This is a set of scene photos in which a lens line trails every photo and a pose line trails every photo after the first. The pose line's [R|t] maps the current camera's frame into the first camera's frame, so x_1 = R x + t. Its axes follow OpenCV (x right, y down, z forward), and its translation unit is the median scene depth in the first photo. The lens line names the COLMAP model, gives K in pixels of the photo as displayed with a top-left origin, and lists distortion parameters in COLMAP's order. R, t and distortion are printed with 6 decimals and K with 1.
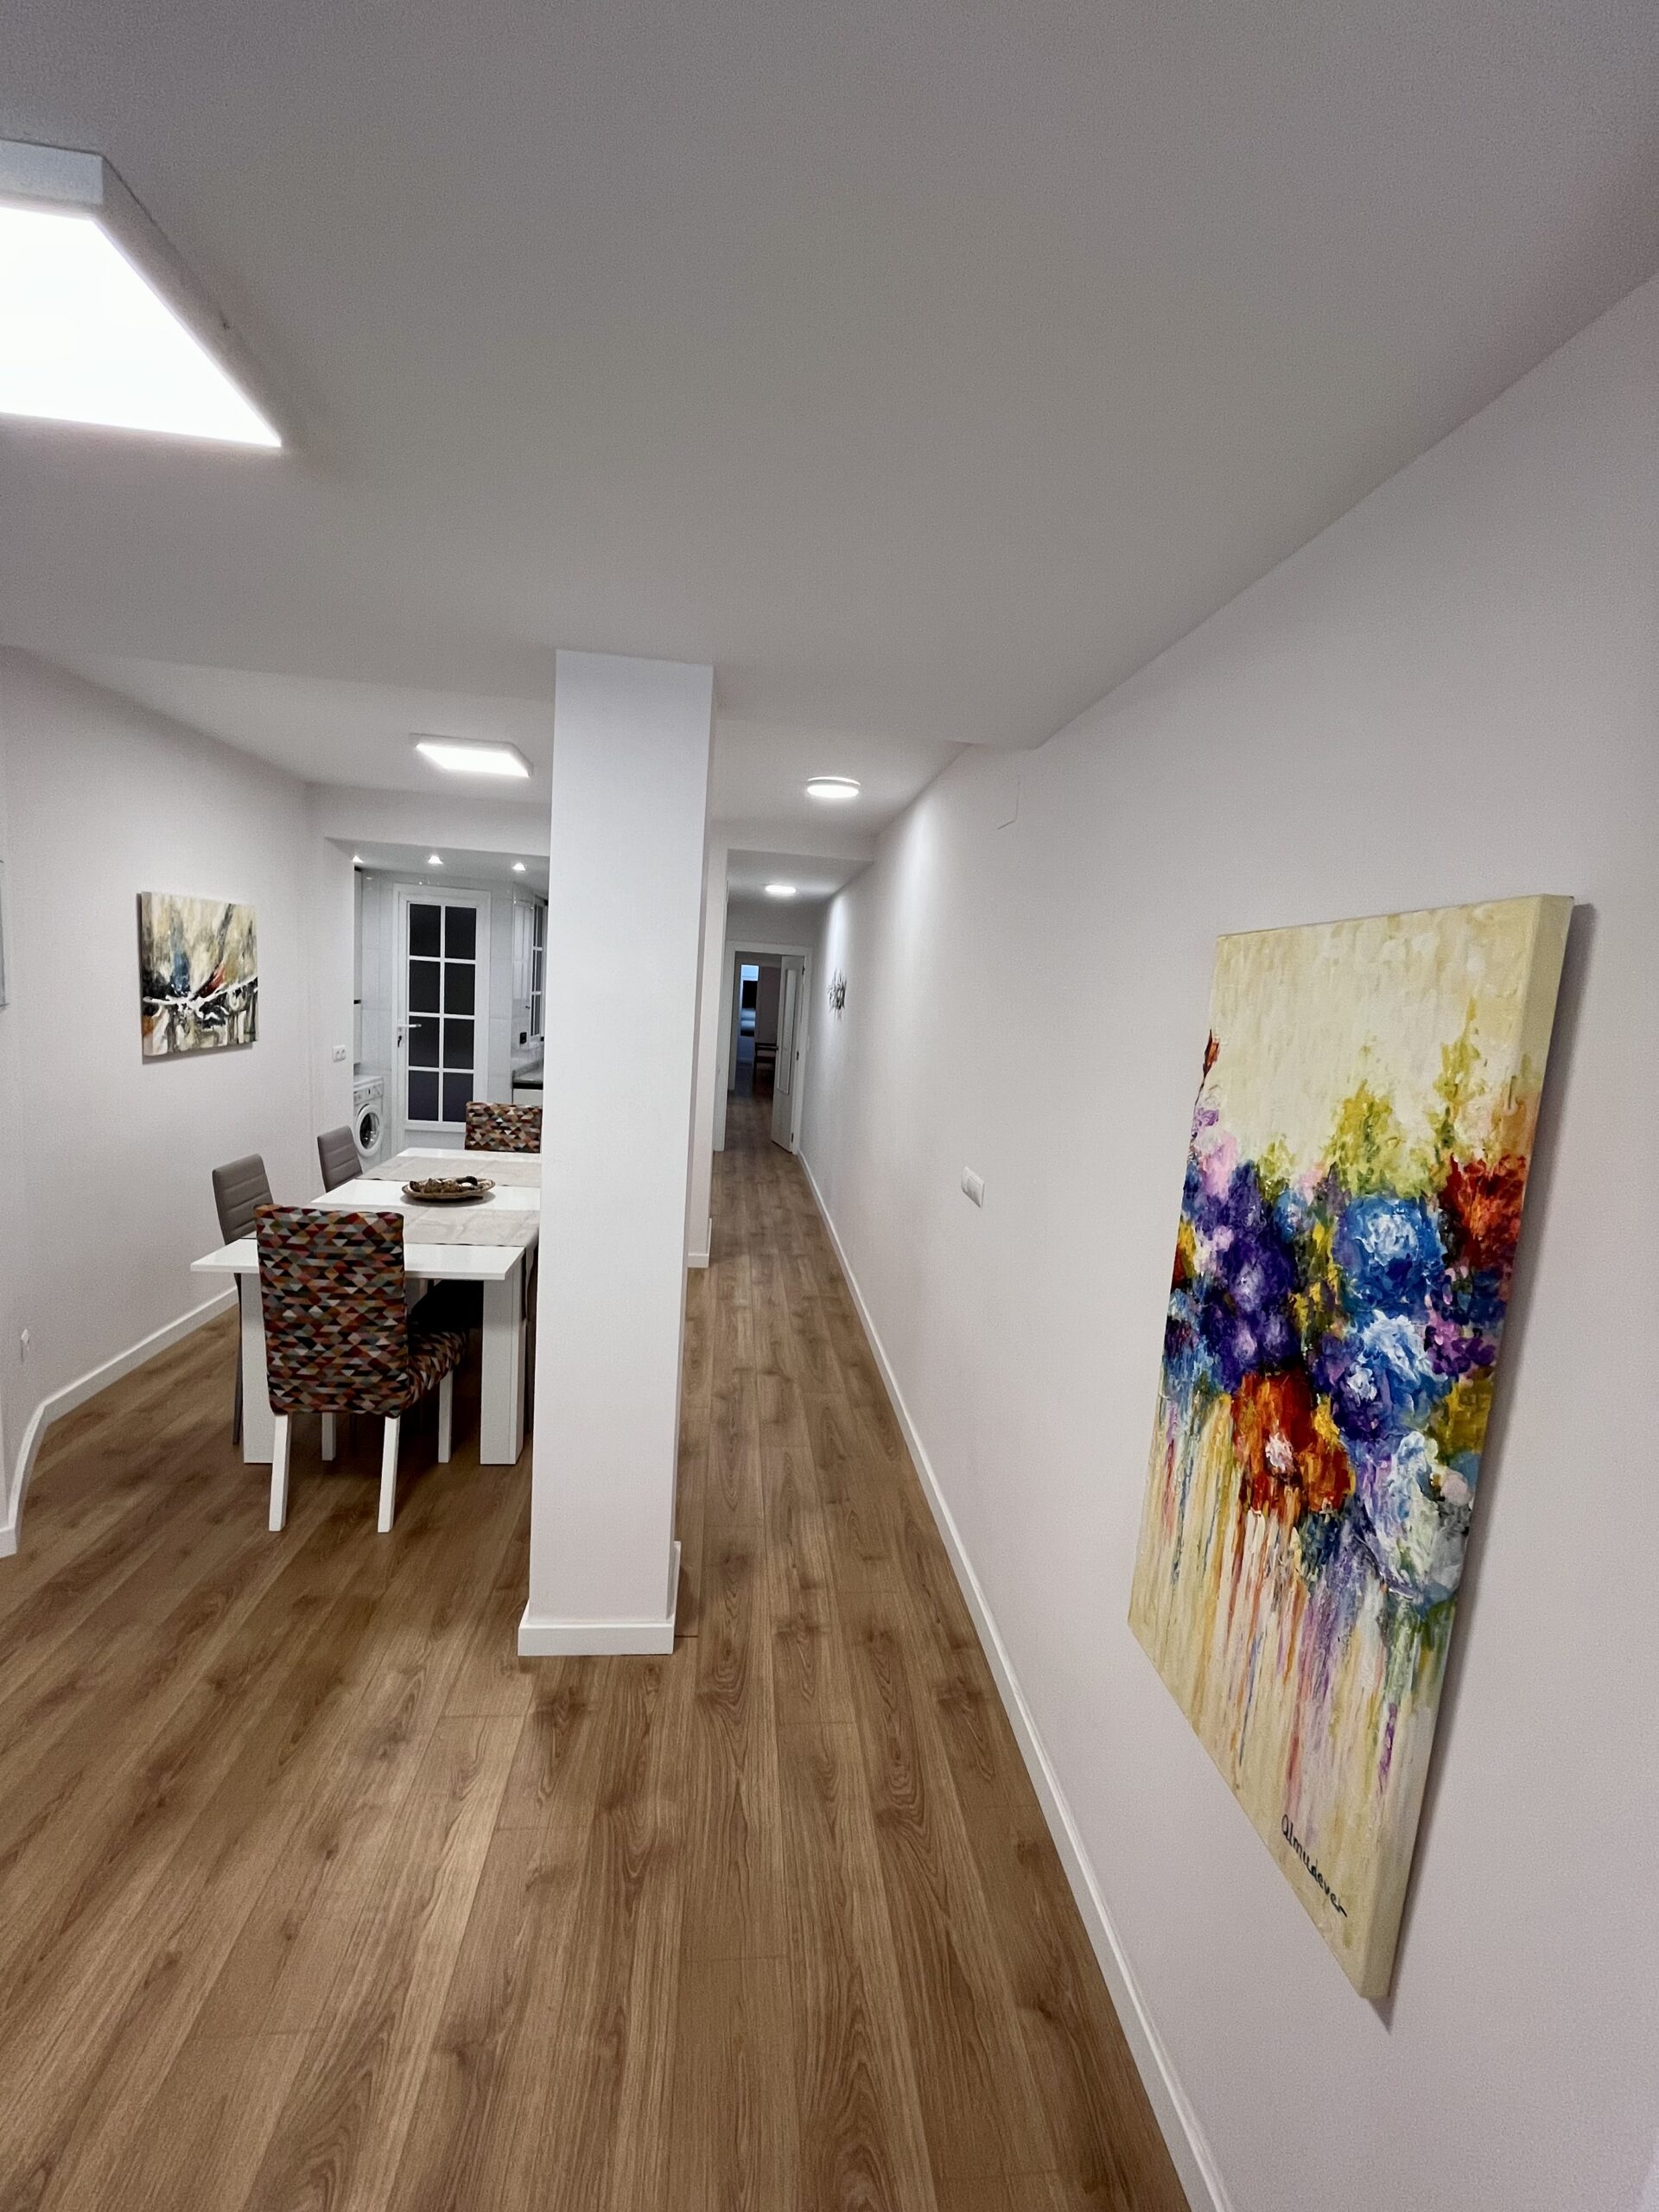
lens RADIAL K [[901.9, 0, 829.8], [0, 901.9, 1104.3], [0, 0, 1]] dist [-0.001567, 0.000197]
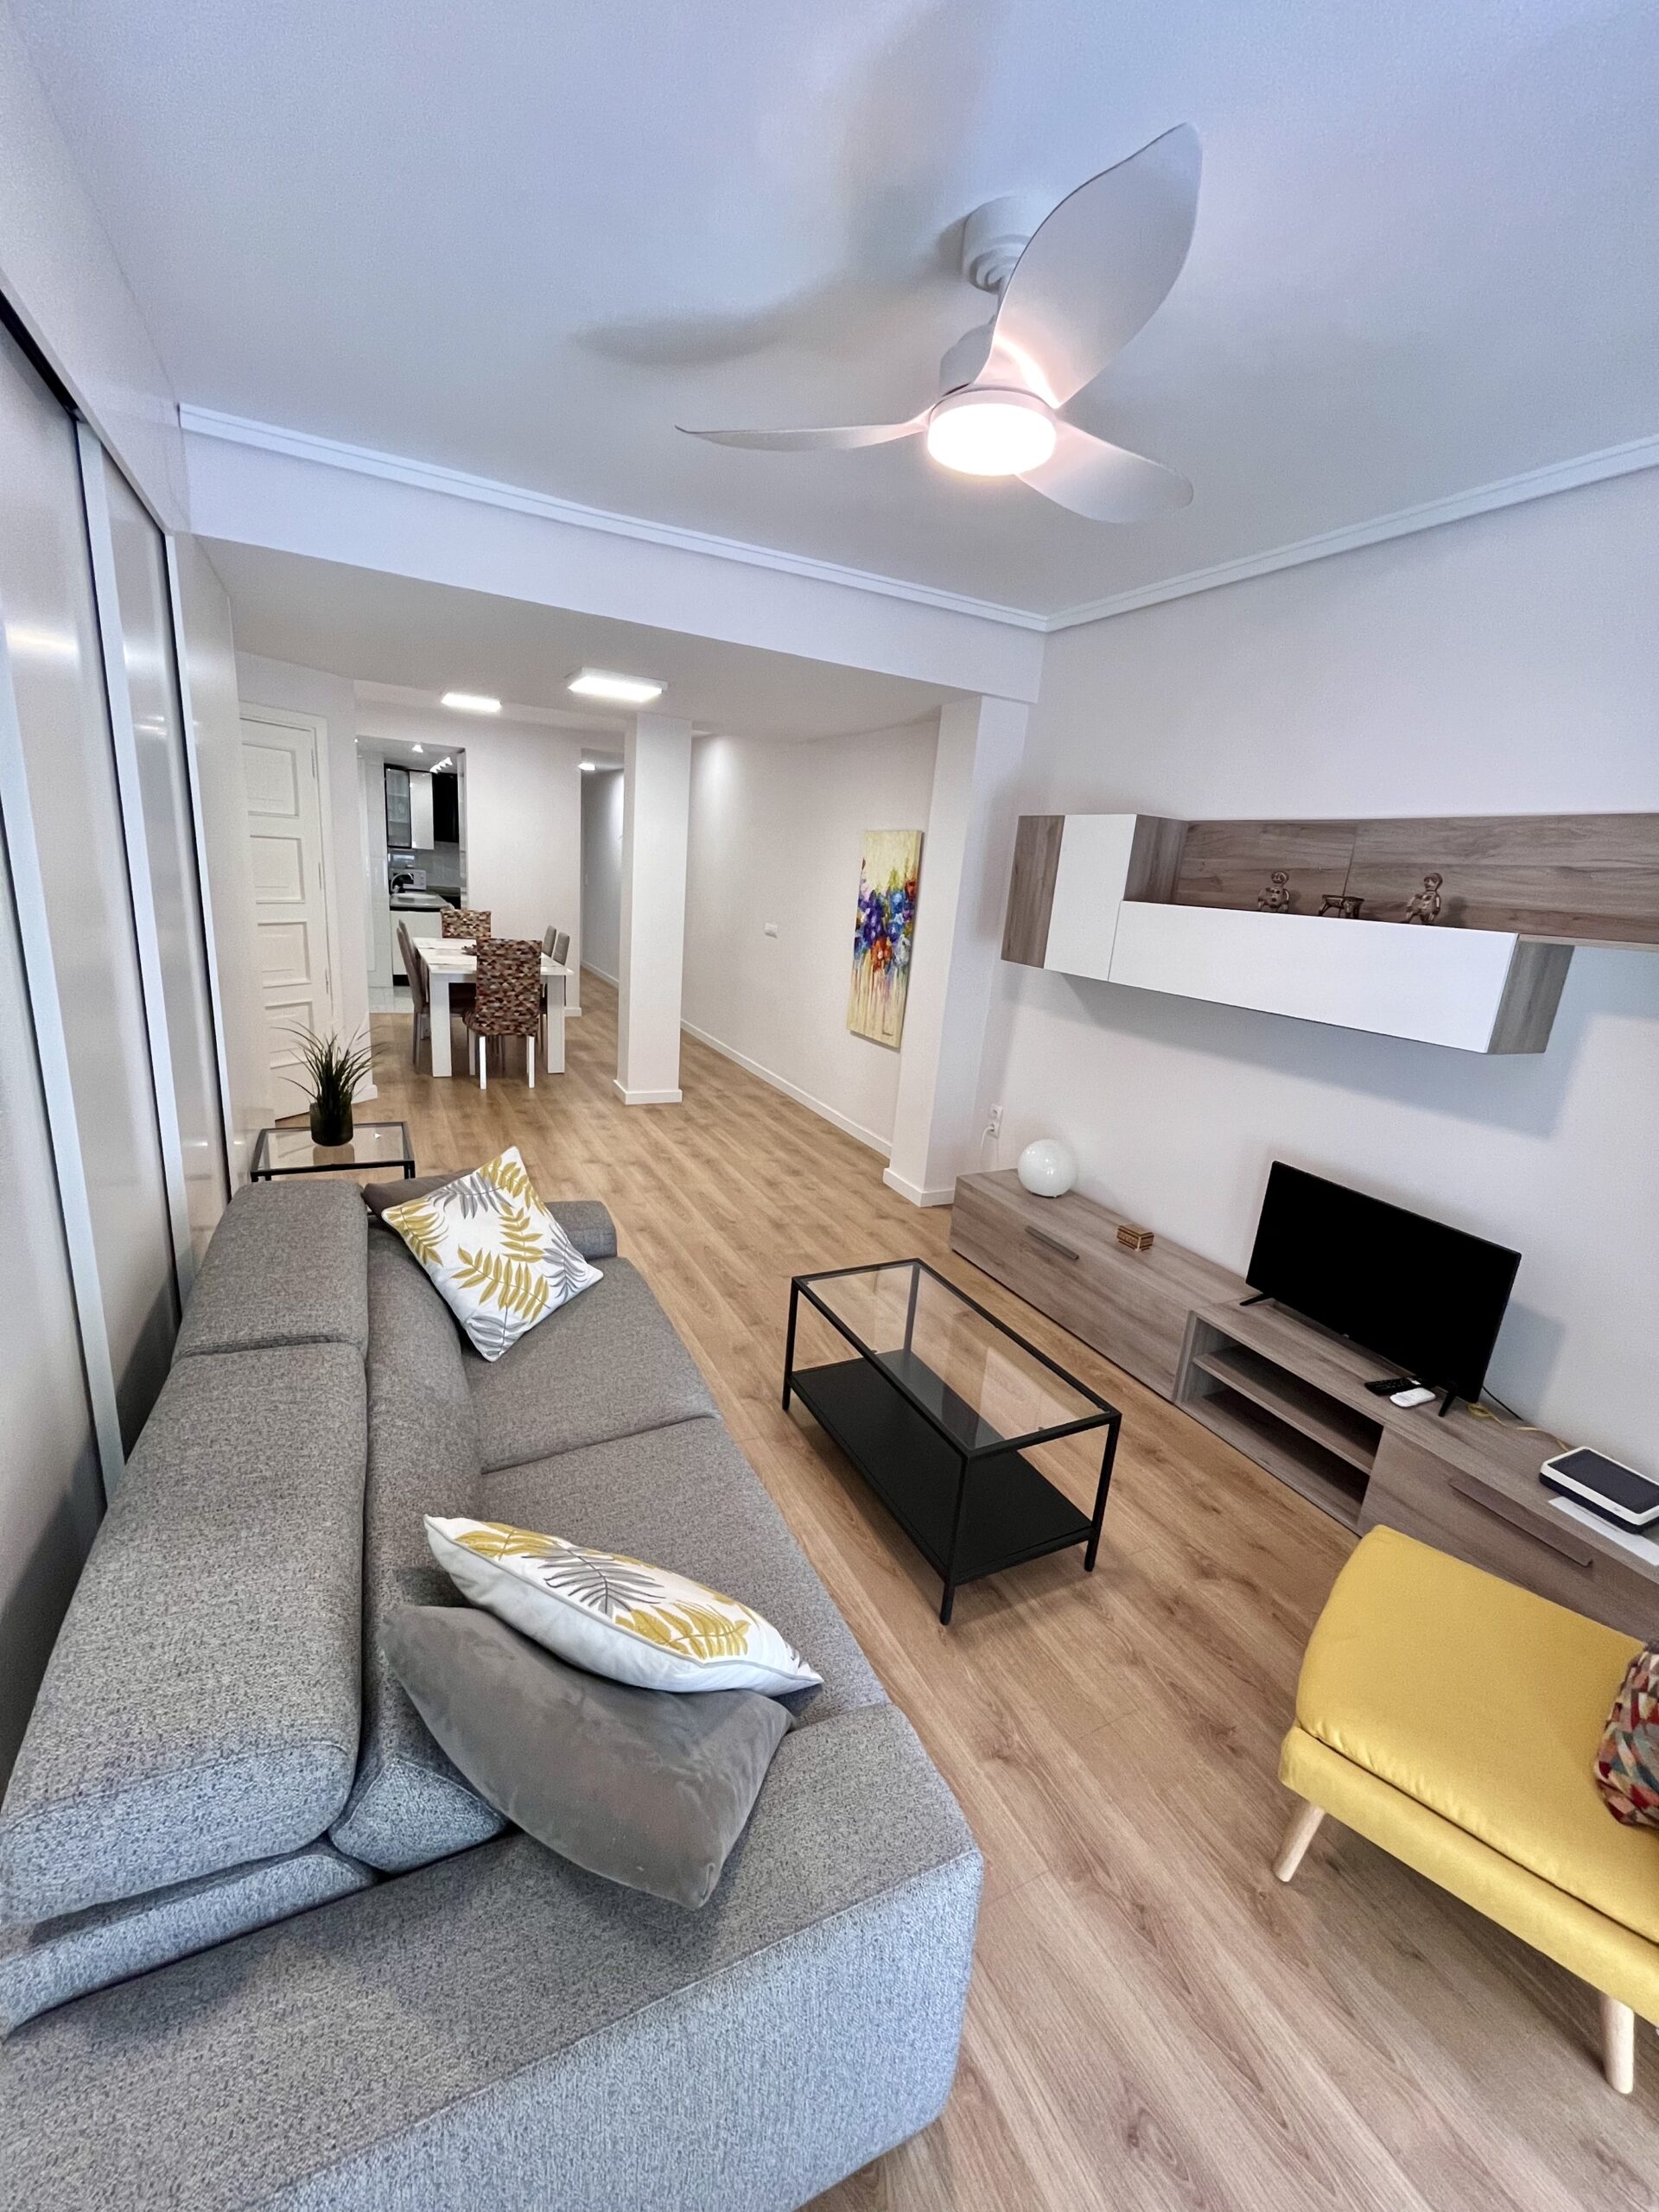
lens RADIAL K [[901.9, 0, 829.8], [0, 901.9, 1104.3], [0, 0, 1]] dist [-0.001567, 0.000197]
pose [[0.934570, -0.085841, 0.345269, -0.439384], [0.028771, 0.985513, 0.167142, 0.120276], [-0.354614, -0.146273, 0.923500, -1.031344]]
